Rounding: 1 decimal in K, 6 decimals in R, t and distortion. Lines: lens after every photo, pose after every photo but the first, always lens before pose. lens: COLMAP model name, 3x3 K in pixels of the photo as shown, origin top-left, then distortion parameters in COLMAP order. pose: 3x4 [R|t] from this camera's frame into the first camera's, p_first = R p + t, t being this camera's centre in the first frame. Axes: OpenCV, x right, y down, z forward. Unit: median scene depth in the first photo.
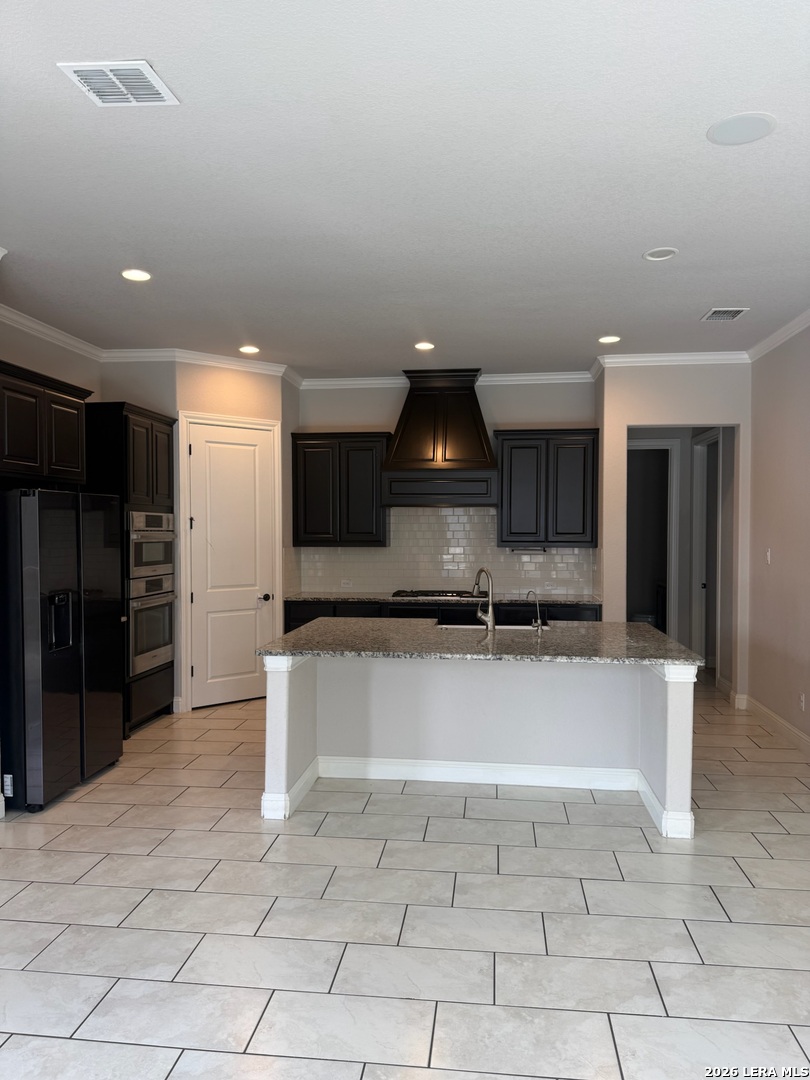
lens RADIAL K [[752.9, 0, 404.2], [0, 752.9, 543.7], [0, 0, 1]] dist [0.034593, -0.029911]
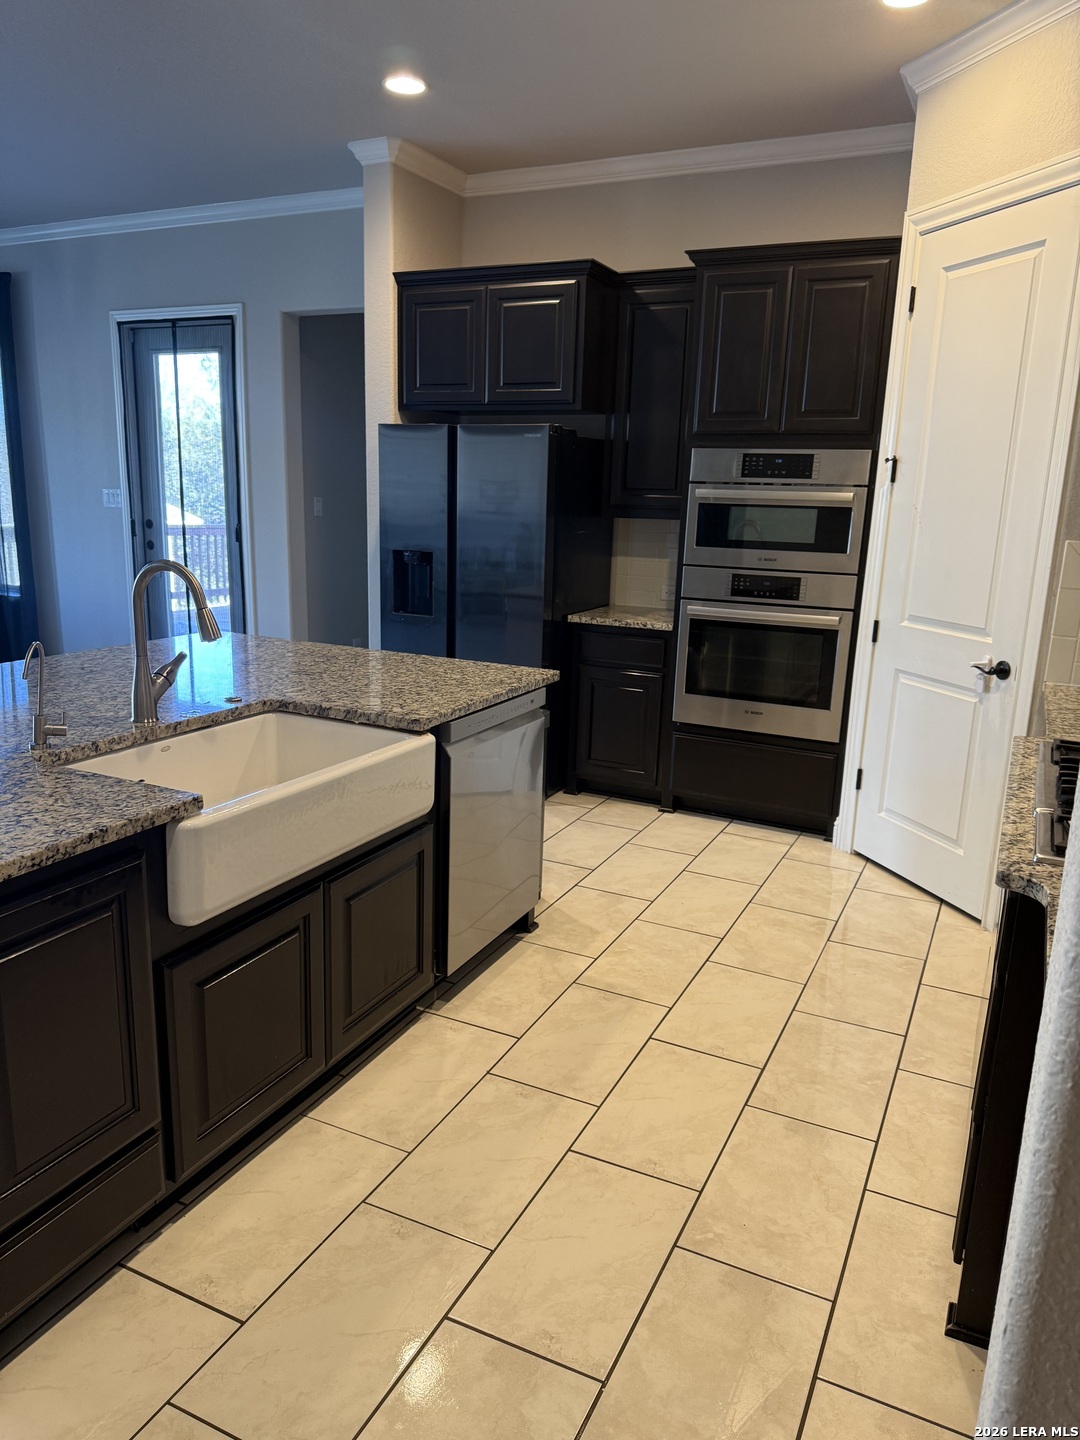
lens RADIAL K [[1003.9, 0, 540.5], [0, 1003.9, 718.6], [0, 0, 1]] dist [0.034593, -0.029911]
pose [[-0.322713, 0.203703, -0.924317, 0.388798], [-0.047104, 0.971900, 0.230635, -0.011496], [0.945324, 0.117968, -0.304049, 1.011365]]
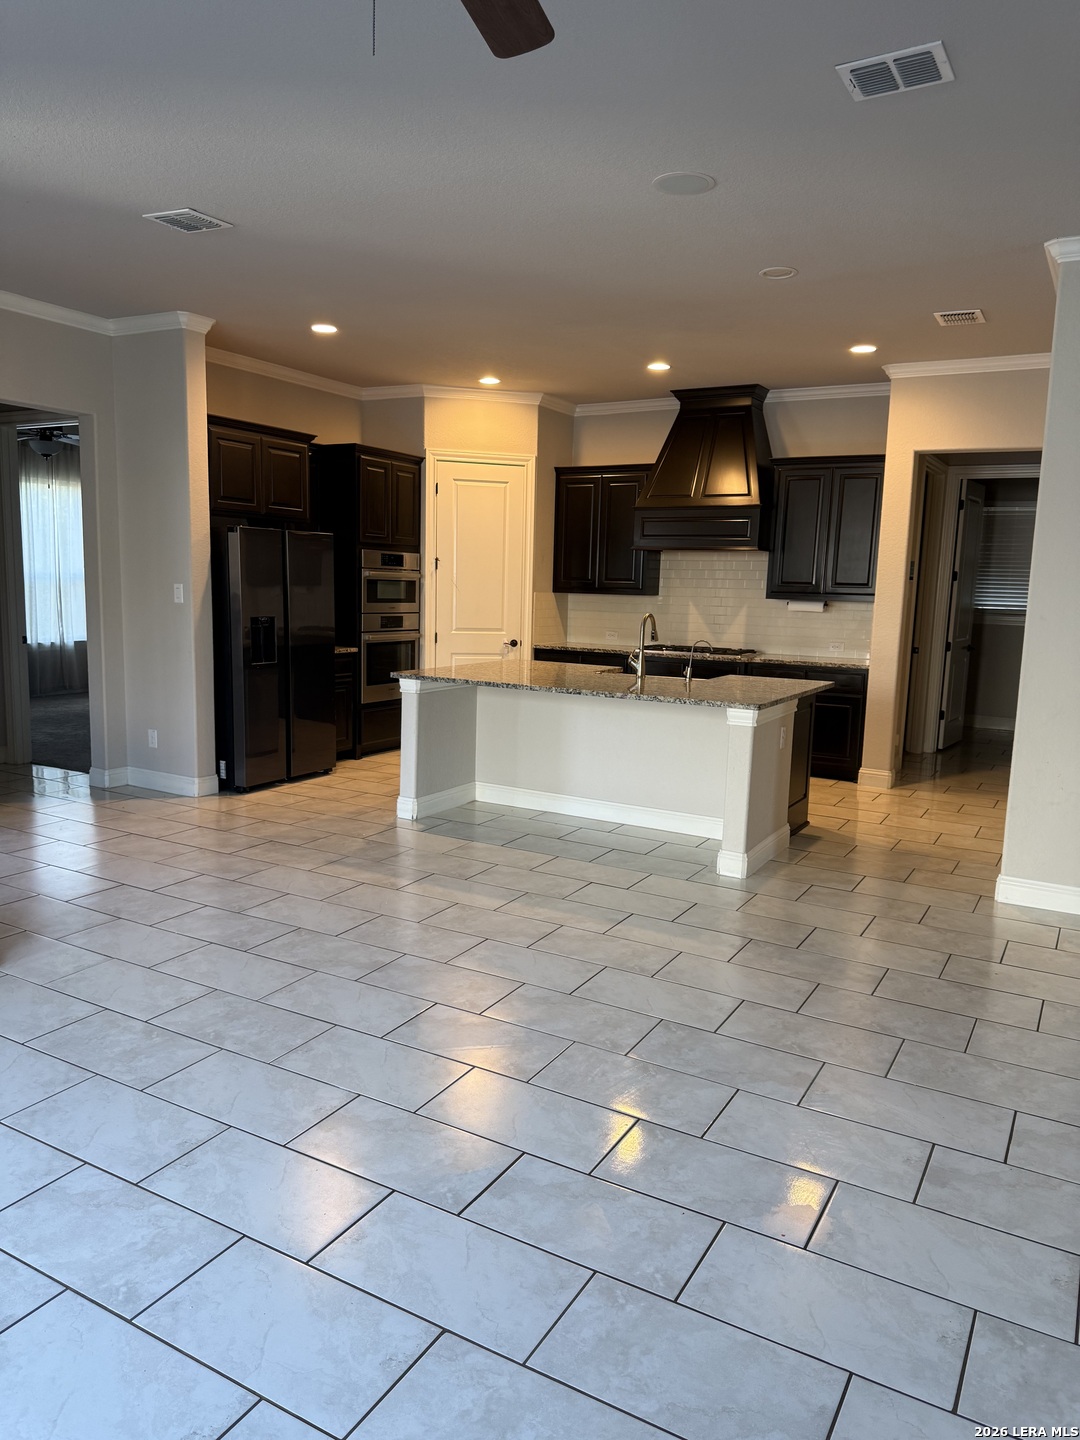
lens RADIAL K [[1003.9, 0, 539.8], [0, 1003.9, 722.0], [0, 0, 1]] dist [0.034593, -0.029911]
pose [[0.918043, 0.077534, -0.388825, 0.380595], [-0.033997, 0.992475, 0.117637, 0.020594], [0.395019, -0.094777, 0.913771, -0.185997]]
